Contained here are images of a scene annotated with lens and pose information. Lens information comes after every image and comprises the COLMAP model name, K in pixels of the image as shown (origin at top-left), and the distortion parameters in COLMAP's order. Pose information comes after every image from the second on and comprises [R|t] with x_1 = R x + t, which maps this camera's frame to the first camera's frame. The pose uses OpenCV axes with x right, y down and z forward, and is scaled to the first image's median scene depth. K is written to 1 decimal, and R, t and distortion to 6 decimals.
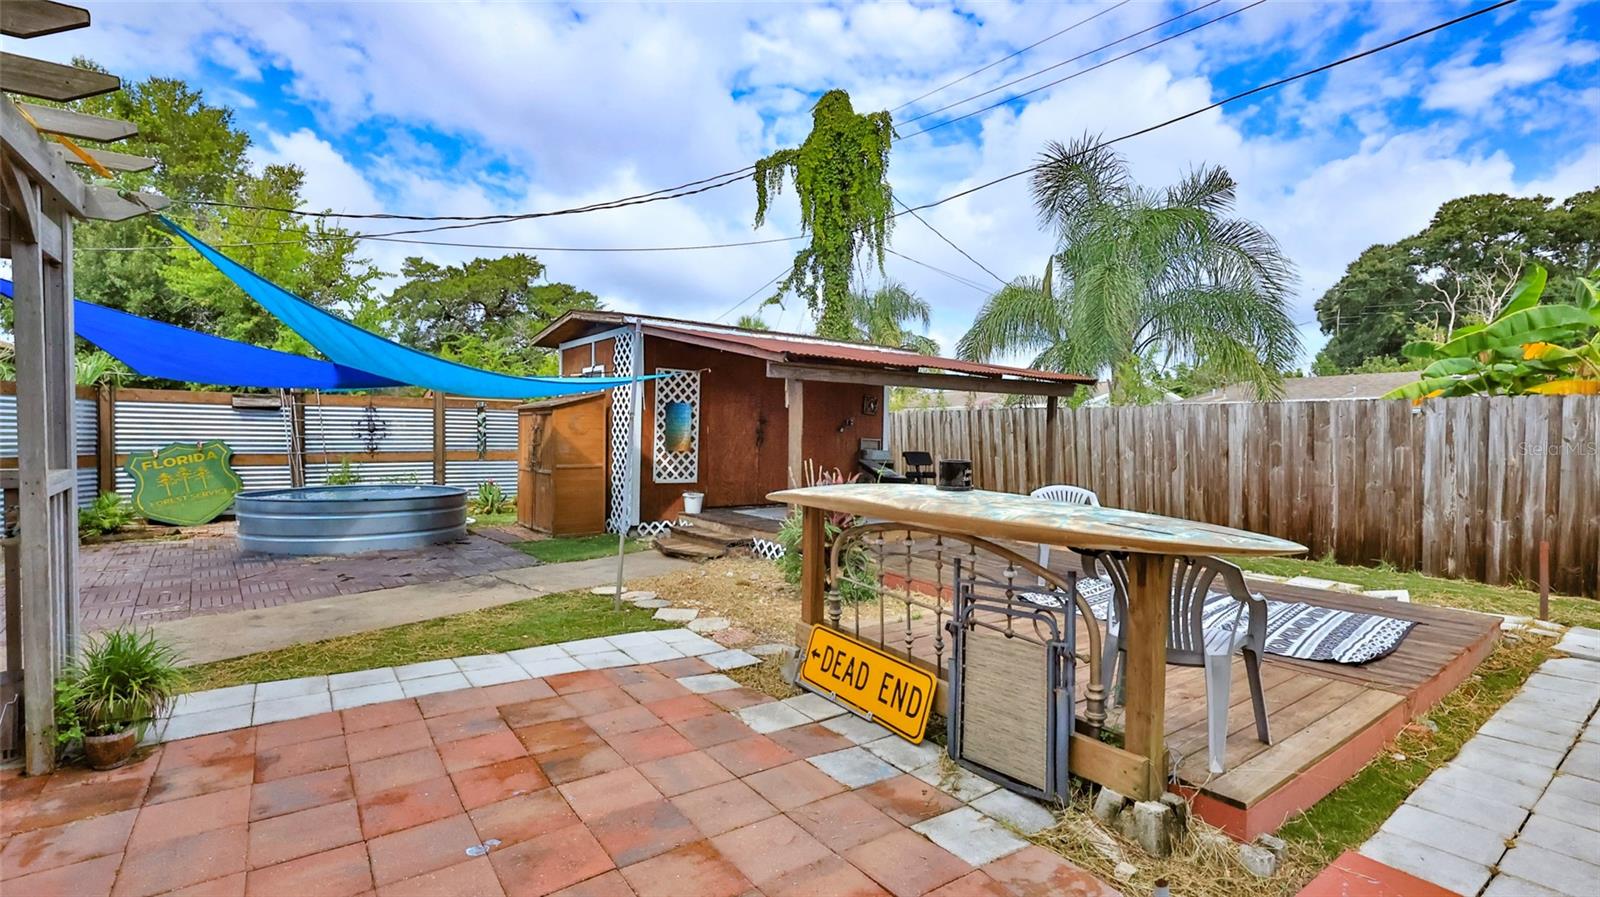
lens RADIAL K [[708.2, 0, 799.4], [0, 708.2, 448.8], [0, 0, 1]] dist [0.001725, -0.000319]
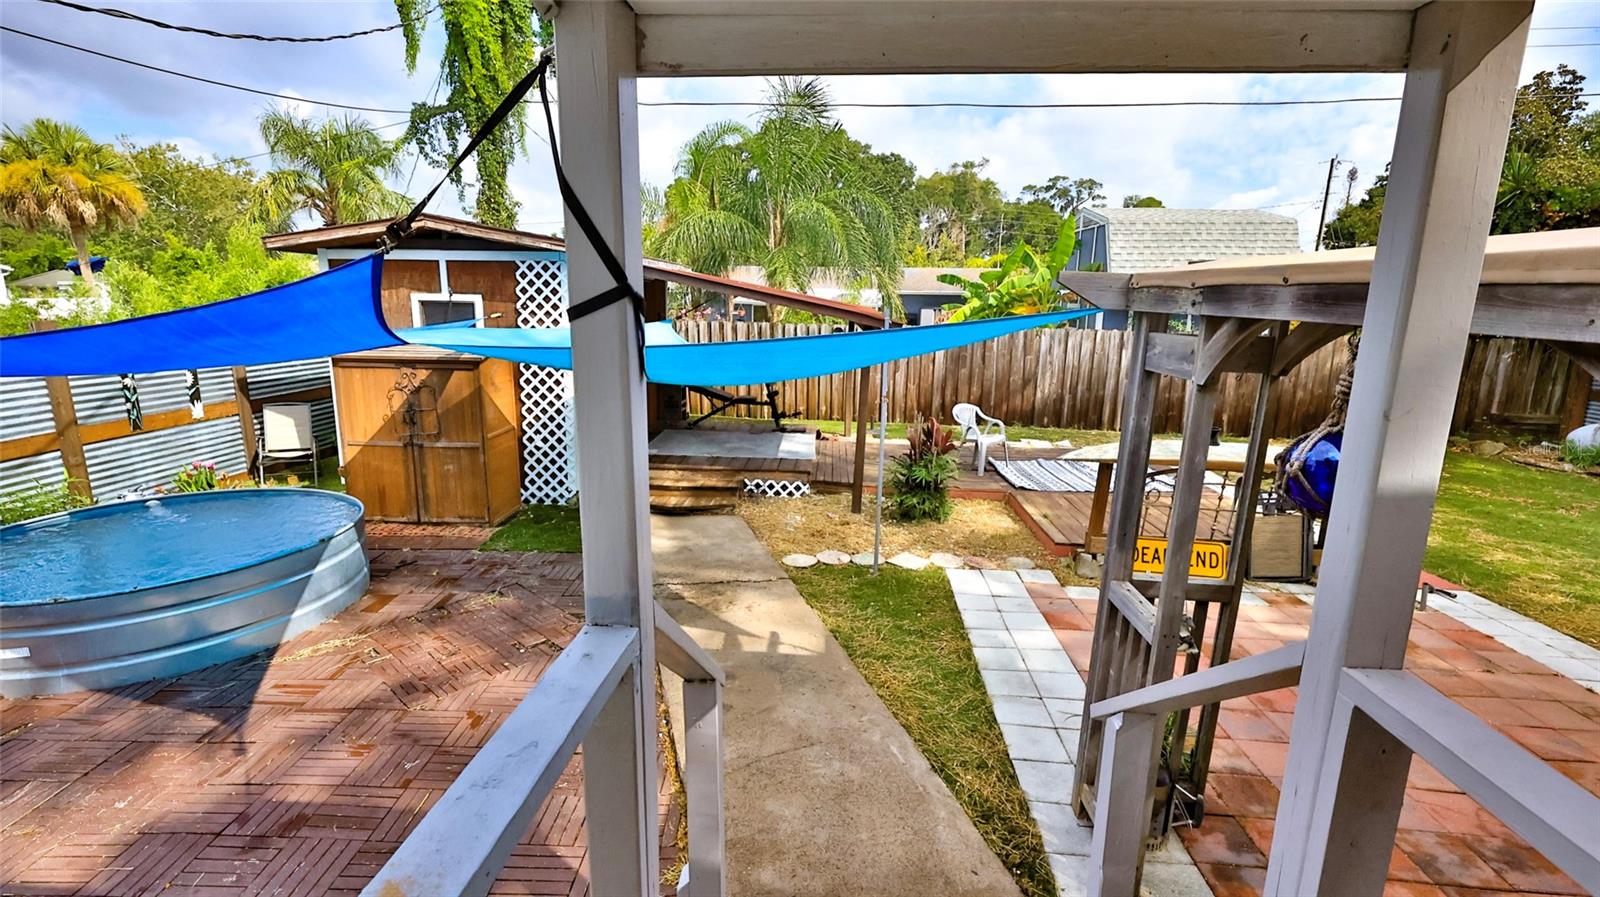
lens RADIAL K [[708.2, 0, 795.0], [0, 708.2, 440.0], [0, 0, 1]] dist [0.001725, -0.000319]
pose [[0.650174, -0.154523, 0.743906, -0.650338], [0.006951, 0.980269, 0.197544, -0.113879], [-0.759753, -0.123267, 0.638420, 0.232489]]
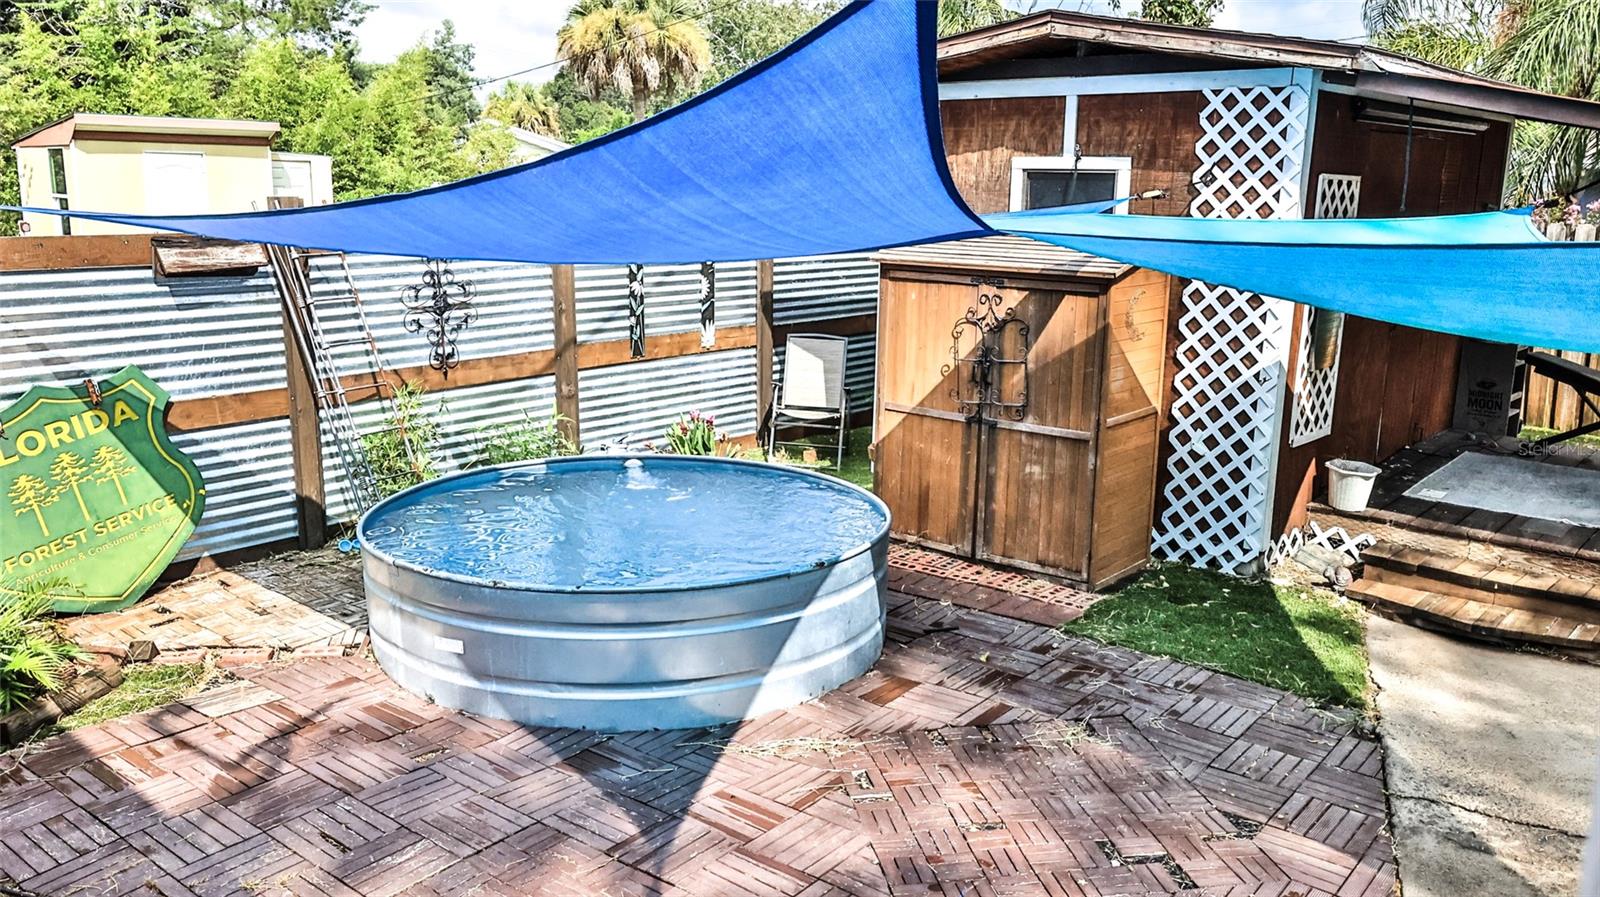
lens RADIAL K [[1249.6, 0, 790.8], [0, 1249.6, 438.9], [0, 0, 1]] dist [-0.000244, 0.004324]
pose [[0.980711, -0.040787, 0.191161, -0.612677], [0.003898, 0.981873, 0.189501, -0.096382], [-0.195425, -0.185100, 0.963092, 0.314265]]
